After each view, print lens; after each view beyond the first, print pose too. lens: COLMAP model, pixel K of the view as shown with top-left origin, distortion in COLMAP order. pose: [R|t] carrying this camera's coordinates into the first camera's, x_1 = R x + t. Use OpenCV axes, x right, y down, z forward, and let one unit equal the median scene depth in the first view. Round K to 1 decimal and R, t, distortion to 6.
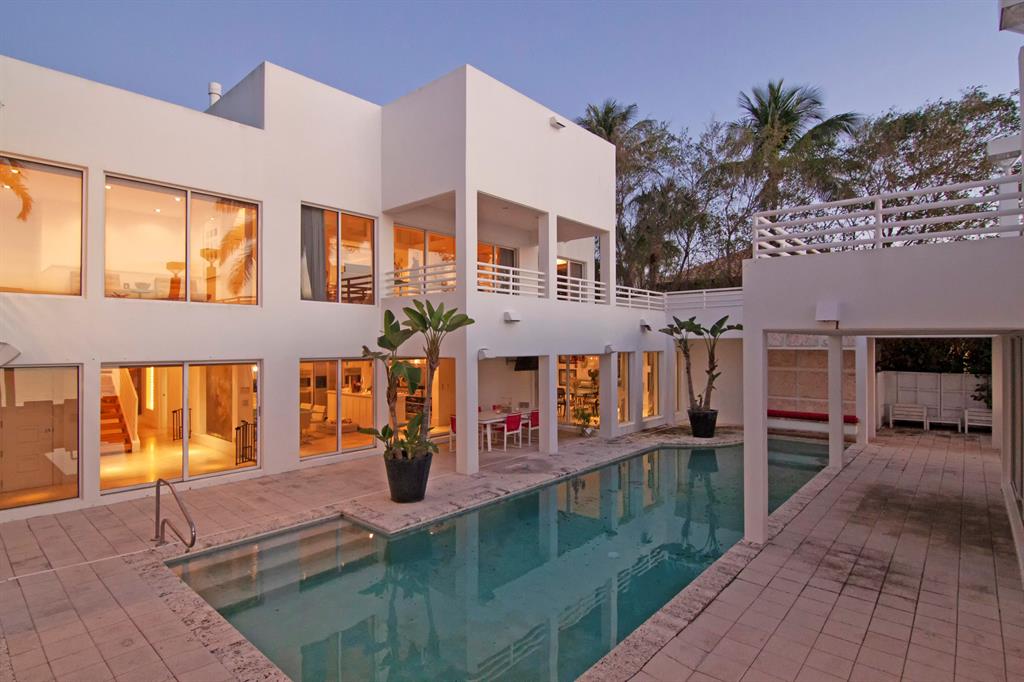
lens RADIAL K [[523.1, 0, 512.0], [0, 523.1, 341.0], [0, 0, 1]] dist [-0.011949, -0.000961]
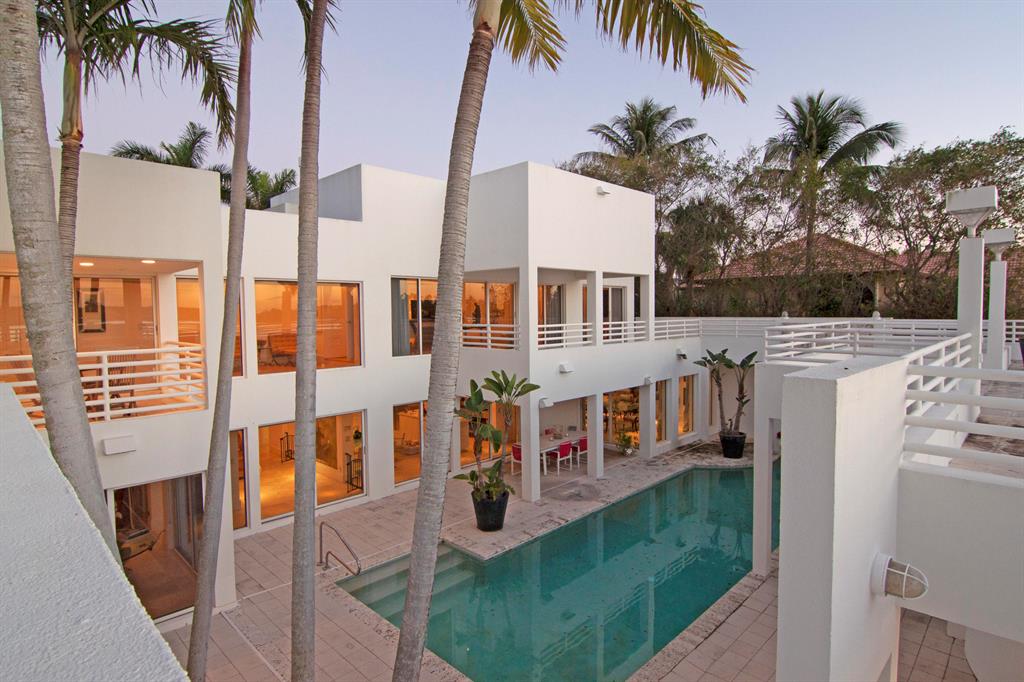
lens RADIAL K [[550.6, 0, 507.2], [0, 550.6, 337.3], [0, 0, 1]] dist [-0.008682, -0.001856]
pose [[0.998067, -0.006641, -0.061790, -0.050637], [0.010144, 0.998349, 0.056542, -0.170712], [0.061312, -0.057059, 0.996486, -0.226523]]
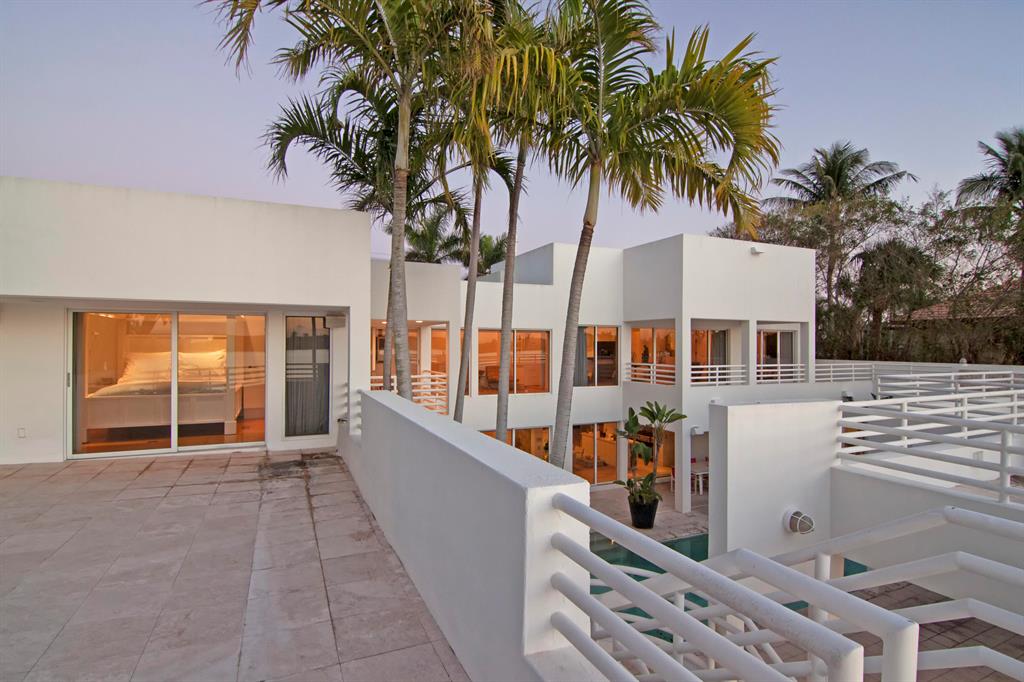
lens RADIAL K [[523.1, 0, 512.0], [0, 523.1, 341.0], [0, 0, 1]] dist [-0.011949, -0.000961]
pose [[0.911206, 0.003158, -0.411938, 0.067823], [-0.003045, 0.999995, 0.000930, -0.192201], [0.411939, 0.000407, 0.911211, -0.452758]]
